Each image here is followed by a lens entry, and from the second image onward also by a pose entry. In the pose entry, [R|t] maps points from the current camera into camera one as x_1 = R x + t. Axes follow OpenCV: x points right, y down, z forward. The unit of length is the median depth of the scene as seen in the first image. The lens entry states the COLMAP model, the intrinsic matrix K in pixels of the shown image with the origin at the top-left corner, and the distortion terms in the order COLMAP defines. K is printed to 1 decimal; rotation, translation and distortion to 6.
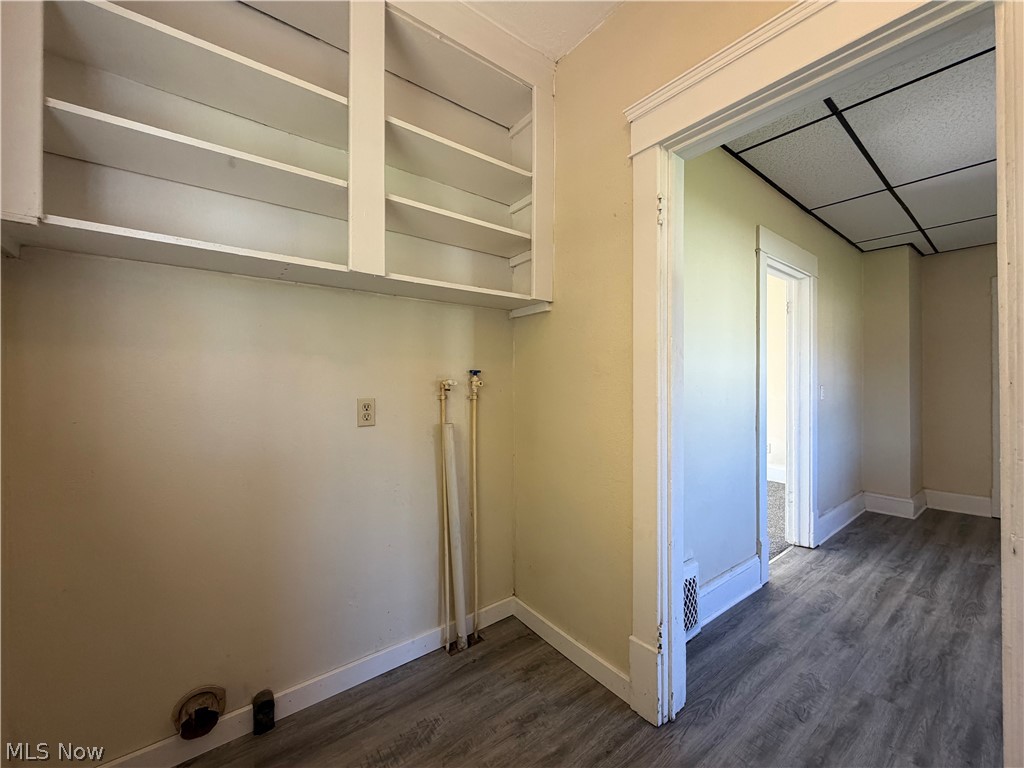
lens RADIAL K [[417.0, 0, 510.7], [0, 417.0, 382.7], [0, 0, 1]] dist [0.017296, -0.000007]
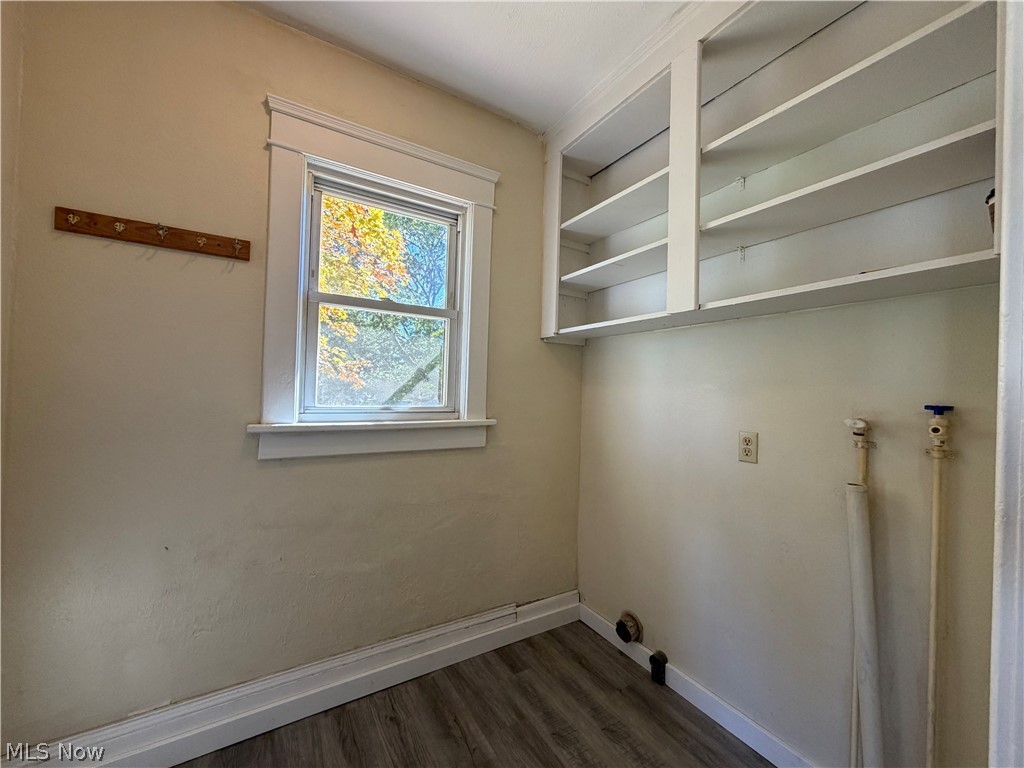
lens RADIAL K [[417.0, 0, 512.9], [0, 417.0, 387.3], [0, 0, 1]] dist [0.017296, -0.000007]
pose [[-0.106083, -0.012020, -0.994285, 0.732098], [-0.027911, 0.999569, -0.009106, -0.045048], [0.993966, 0.026785, -0.106372, 0.665480]]
